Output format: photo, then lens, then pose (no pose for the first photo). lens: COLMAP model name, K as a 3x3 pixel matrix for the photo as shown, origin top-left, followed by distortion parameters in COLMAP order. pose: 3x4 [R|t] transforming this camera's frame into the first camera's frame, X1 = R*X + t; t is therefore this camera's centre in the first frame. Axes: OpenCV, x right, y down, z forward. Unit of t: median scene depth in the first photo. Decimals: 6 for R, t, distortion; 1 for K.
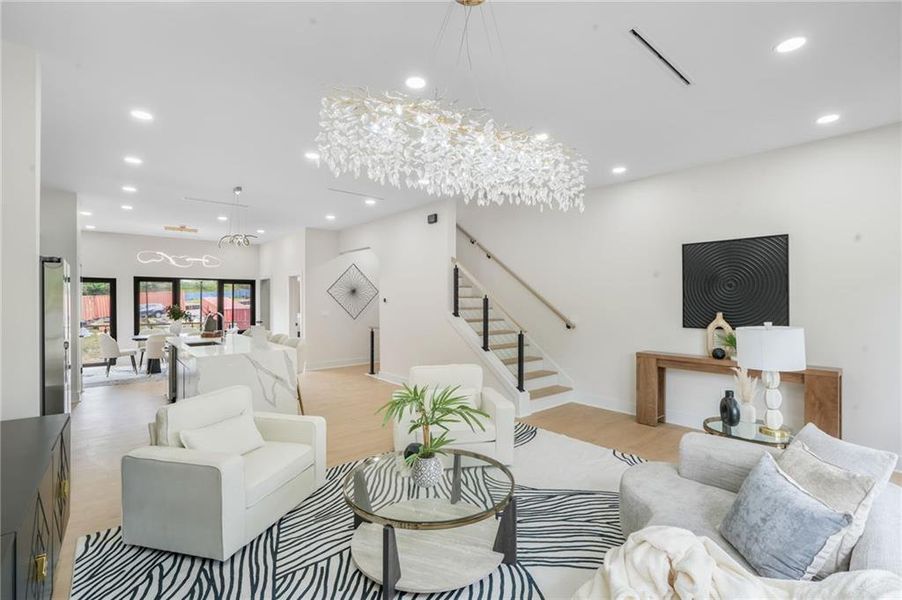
lens RADIAL K [[396.7, 0, 451.0], [0, 396.7, 300.0], [0, 0, 1]] dist [-0.002970, -0.000059]
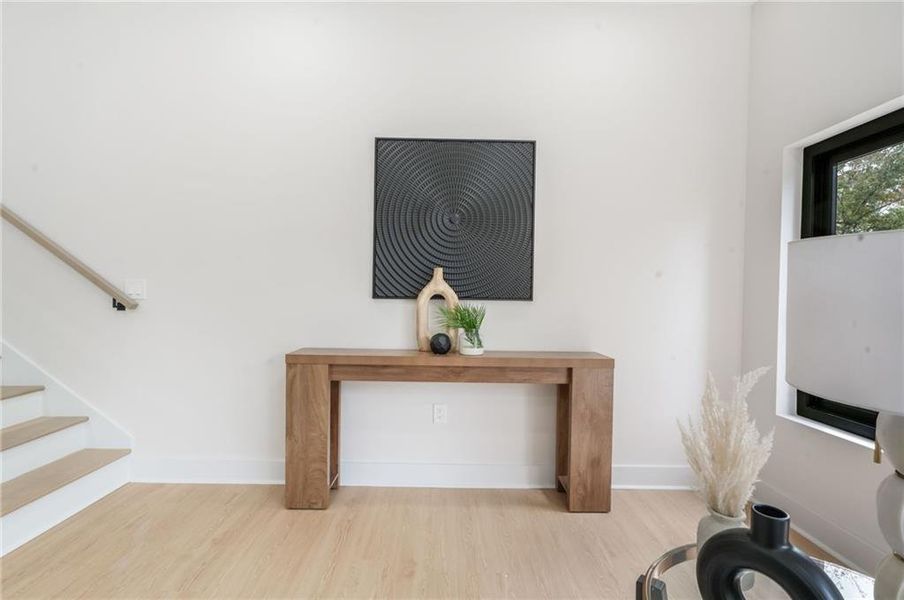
lens RADIAL K [[397.6, 0, 452.0], [0, 397.6, 300.0], [0, 0, 1]] dist [-0.002970, -0.000059]
pose [[0.626134, -0.005375, 0.779697, 0.241807], [-0.019001, 0.999574, 0.022150, 0.057766], [-0.779484, -0.028684, 0.625766, 0.592594]]
